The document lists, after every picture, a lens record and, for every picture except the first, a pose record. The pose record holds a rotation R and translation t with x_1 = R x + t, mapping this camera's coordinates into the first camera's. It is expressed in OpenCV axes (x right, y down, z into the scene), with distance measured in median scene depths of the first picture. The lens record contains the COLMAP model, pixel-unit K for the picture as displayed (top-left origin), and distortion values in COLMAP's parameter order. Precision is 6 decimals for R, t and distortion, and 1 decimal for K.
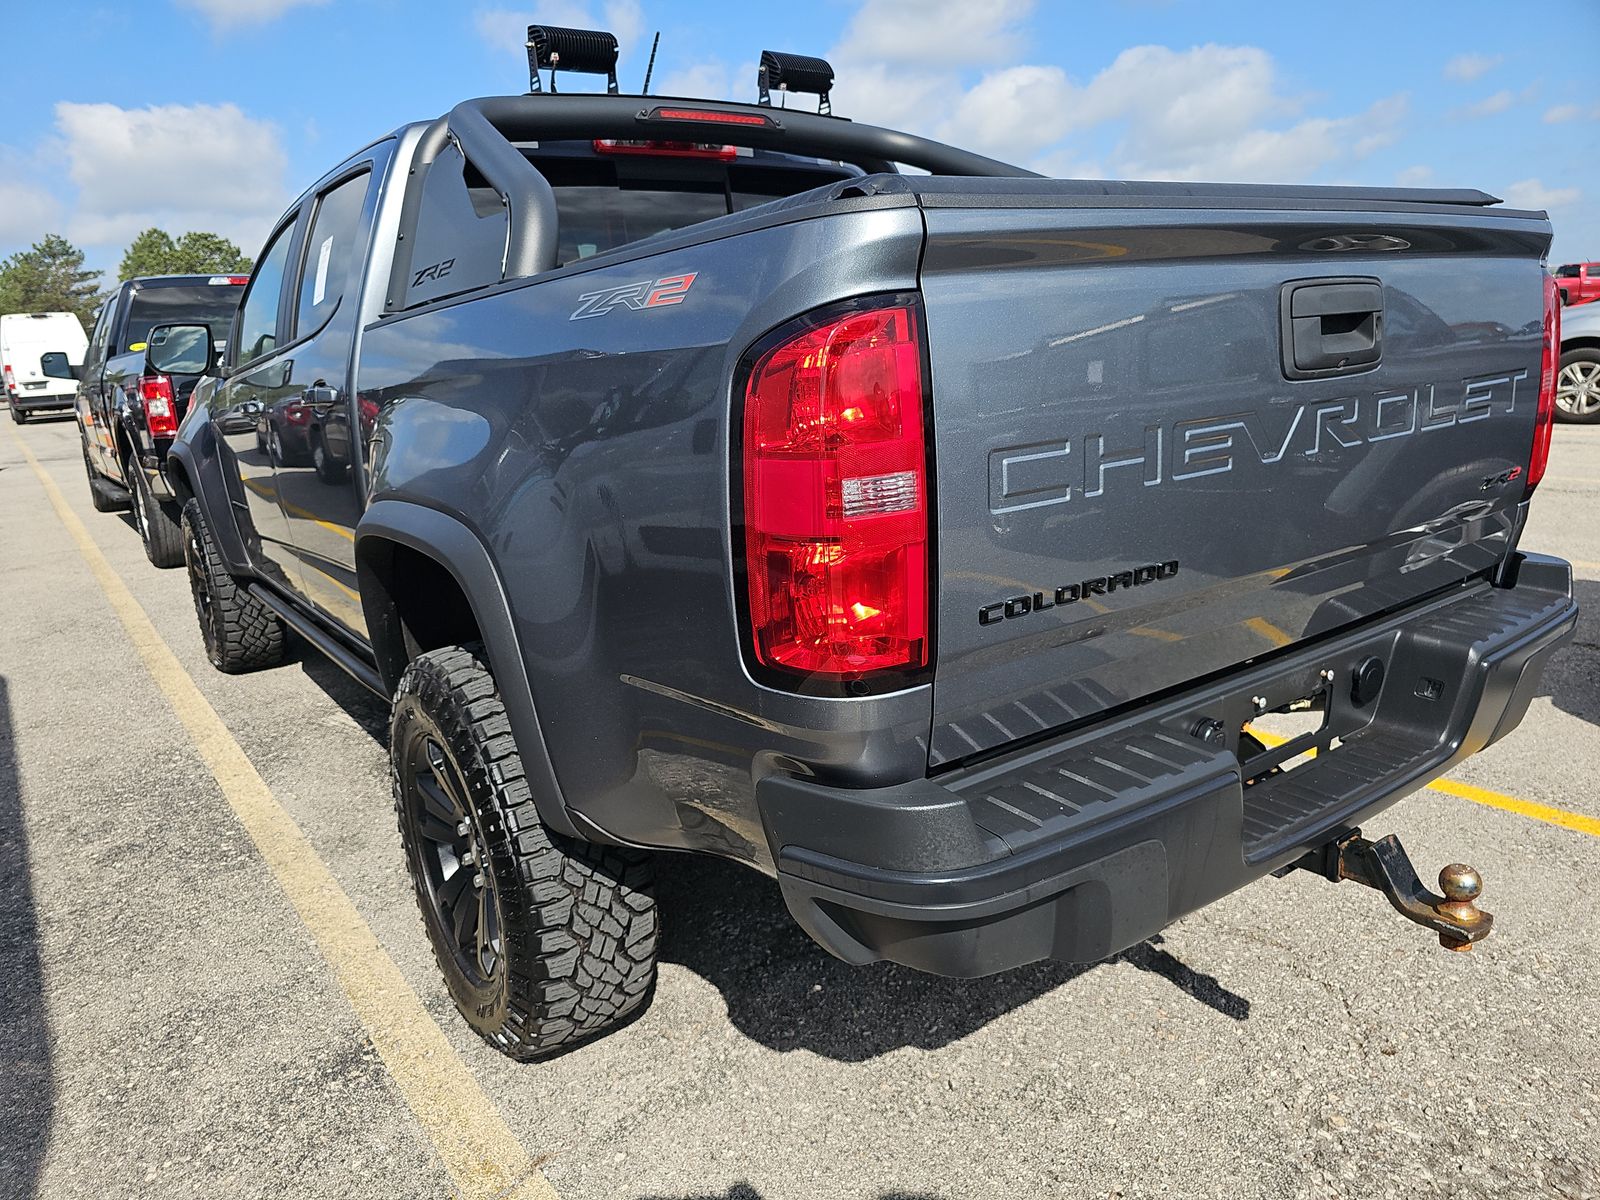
lens RADIAL K [[1061.8, 0, 800.0], [0, 1061.8, 600.0], [0, 0, 1]] dist [0.022108, -0.000298]
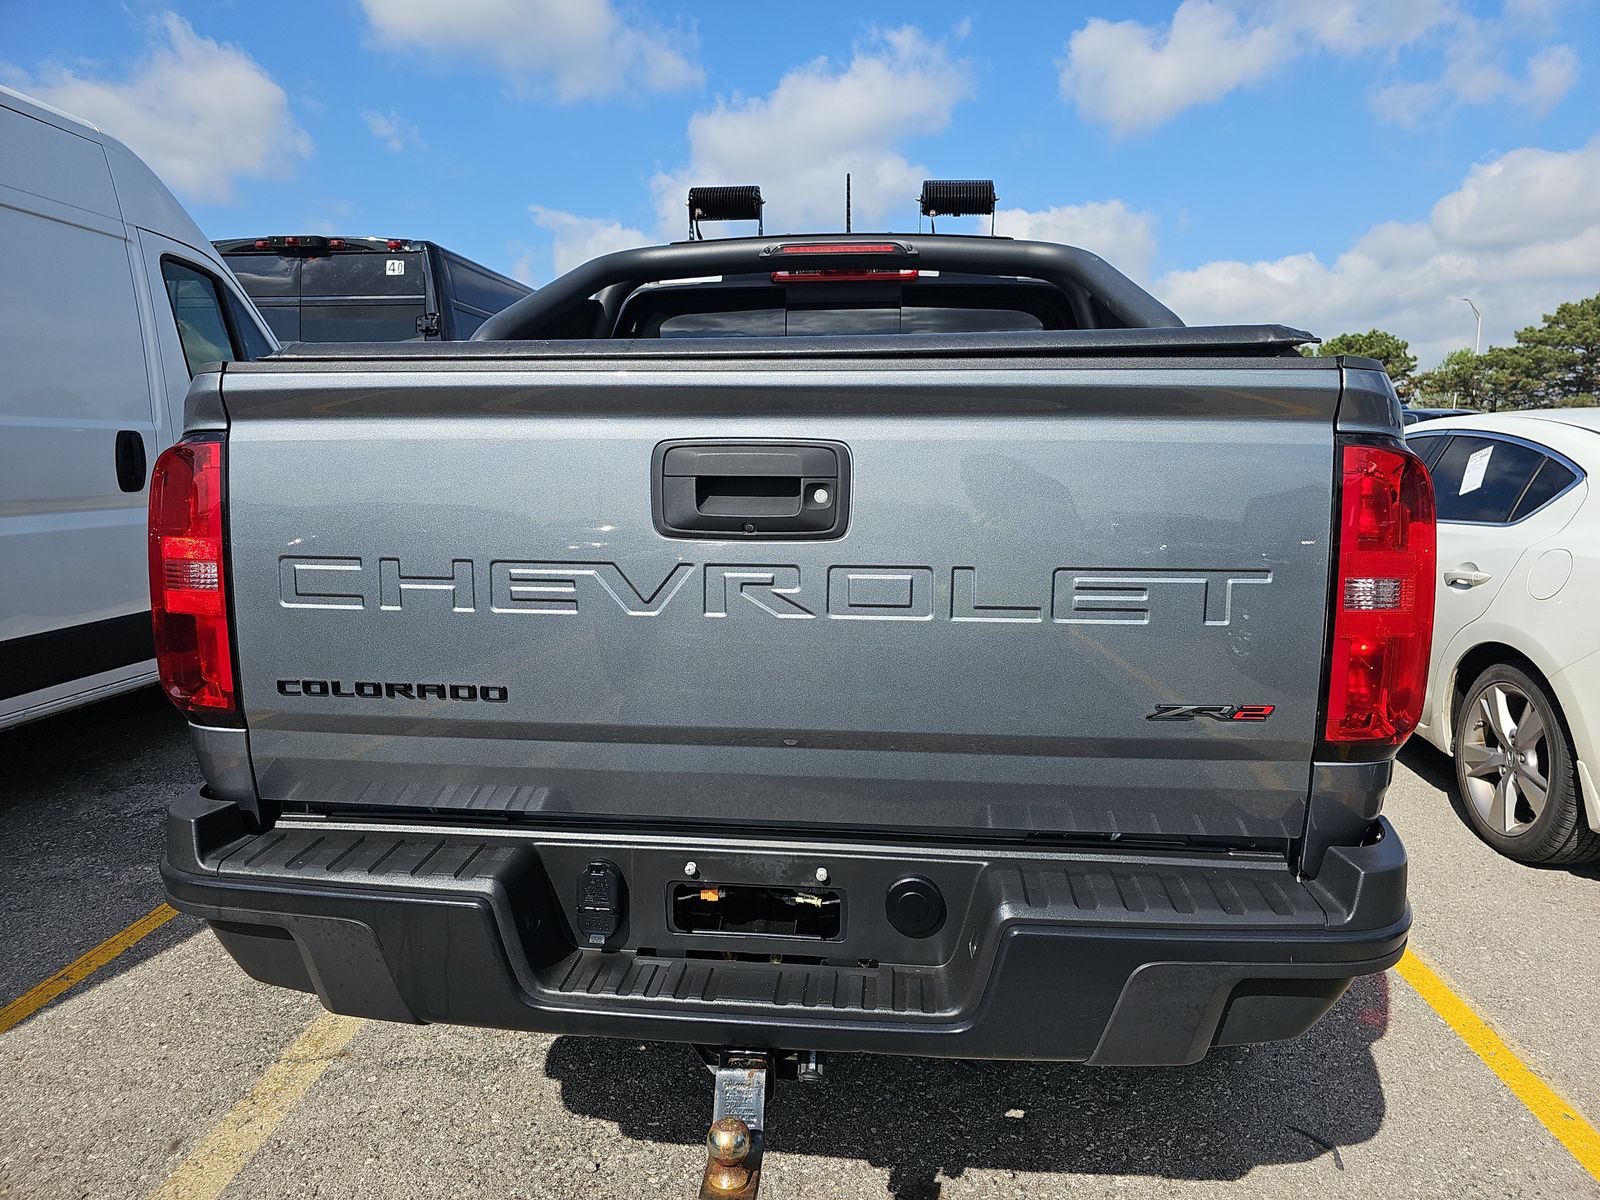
lens RADIAL K [[1076.0, 0, 800.0], [0, 1076.0, 600.0], [0, 0, 1]] dist [0.025700, 0.000172]
pose [[0.755932, 0.158259, -0.635234, 0.700095], [-0.204652, 0.978835, 0.000324, -0.103138], [0.621840, 0.129757, 0.772320, 0.187034]]
